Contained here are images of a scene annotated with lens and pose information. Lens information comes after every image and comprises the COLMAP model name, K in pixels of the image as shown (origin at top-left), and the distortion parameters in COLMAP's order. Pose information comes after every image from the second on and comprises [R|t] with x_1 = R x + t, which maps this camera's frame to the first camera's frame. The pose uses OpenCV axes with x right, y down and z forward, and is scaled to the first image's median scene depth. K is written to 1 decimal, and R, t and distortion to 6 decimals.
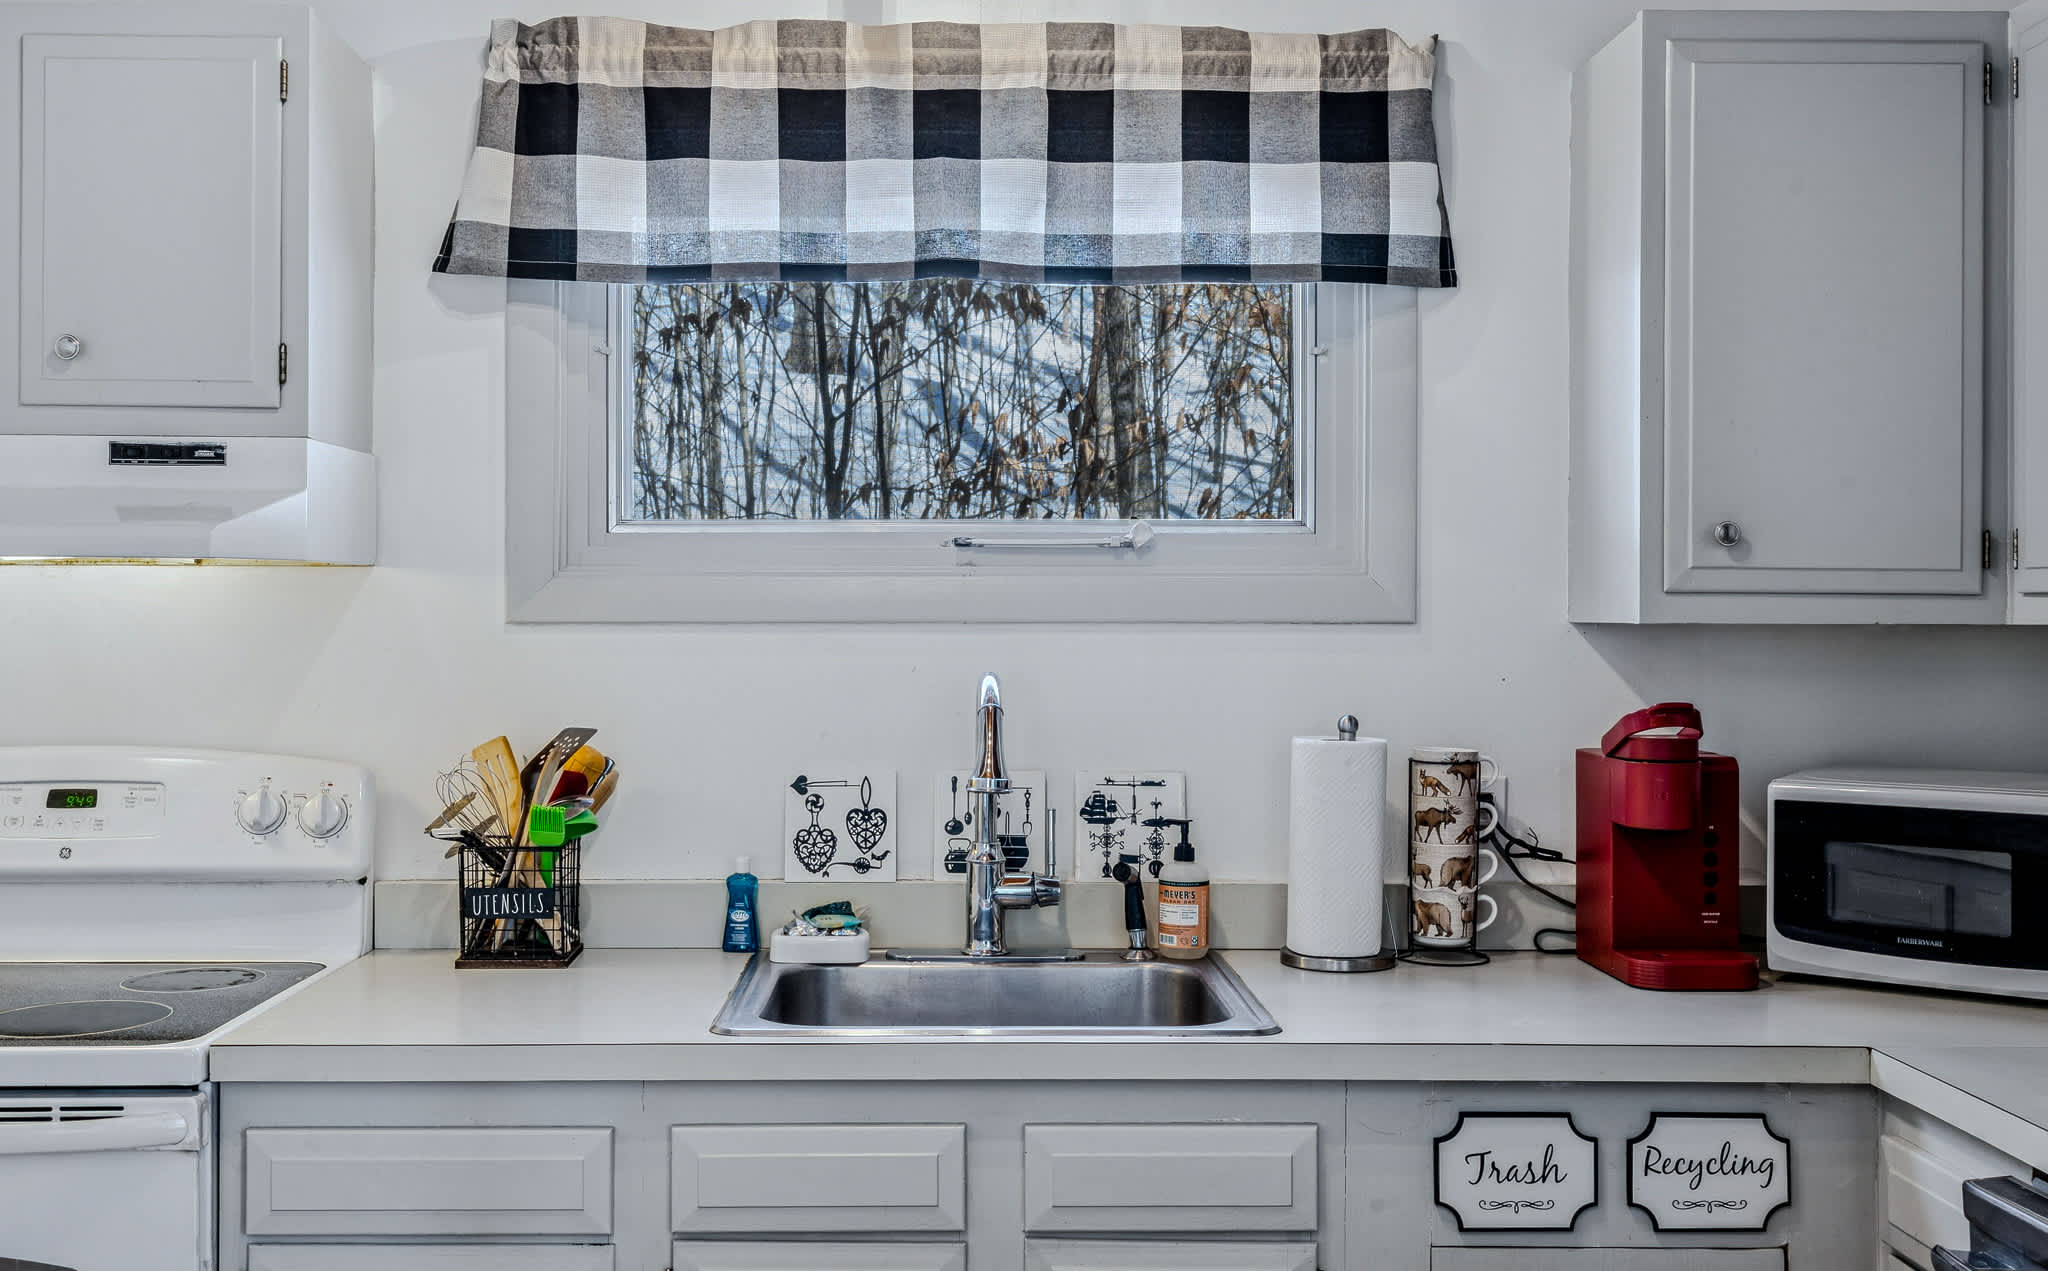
lens RADIAL K [[2048.0, 0, 914.2], [0, 2048.0, 610.1], [0, 0, 1]] dist [0.013437, -0.001526]
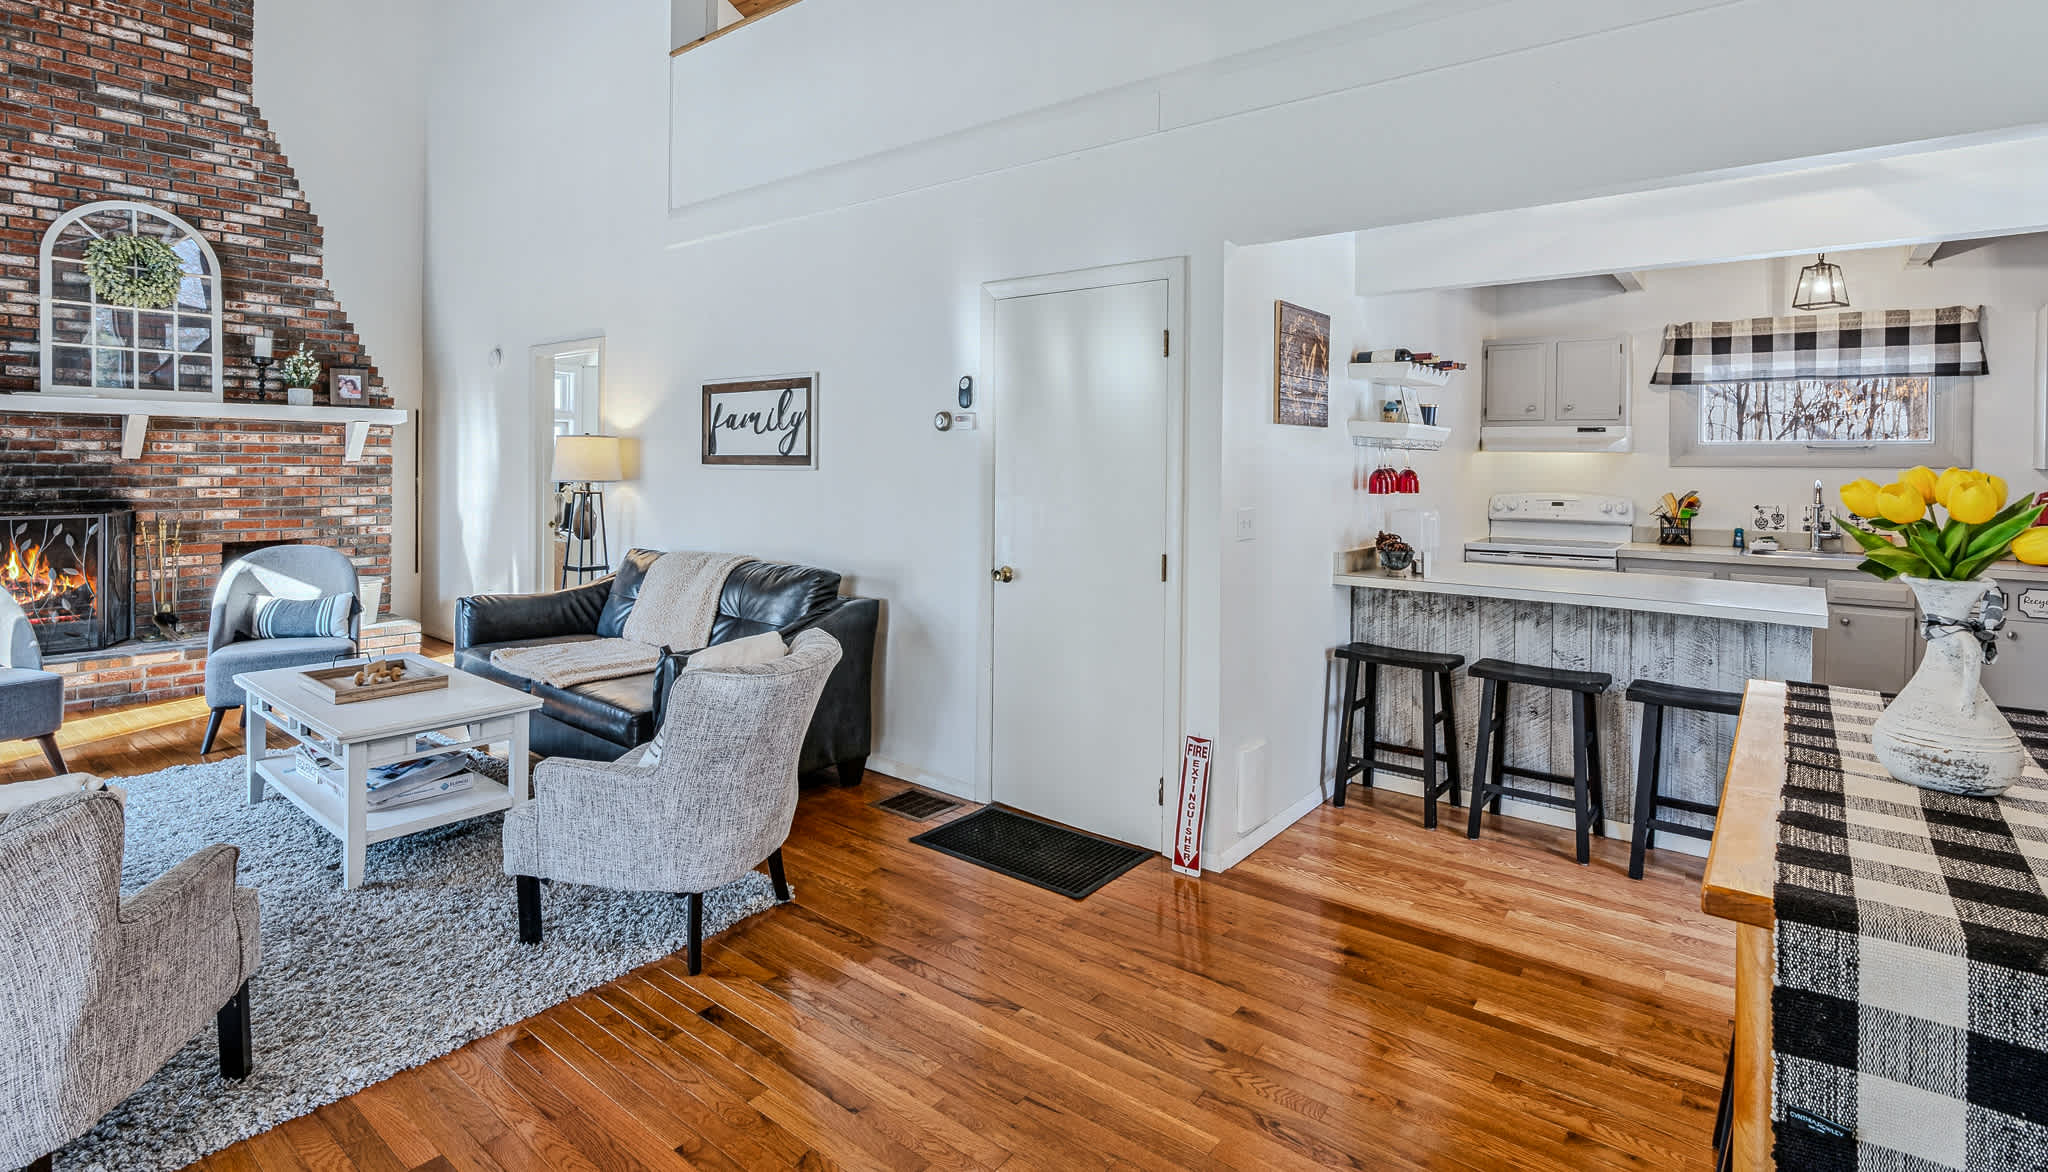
lens RADIAL K [[924.0, 0, 1042.1], [0, 924.0, 464.9], [0, 0, 1]] dist [-0.004253, 0.000684]
pose [[0.804613, 0.006708, -0.593762, -0.112247], [-0.002796, 0.999968, 0.007508, -0.007349], [0.593794, -0.004380, 0.804606, -1.307004]]
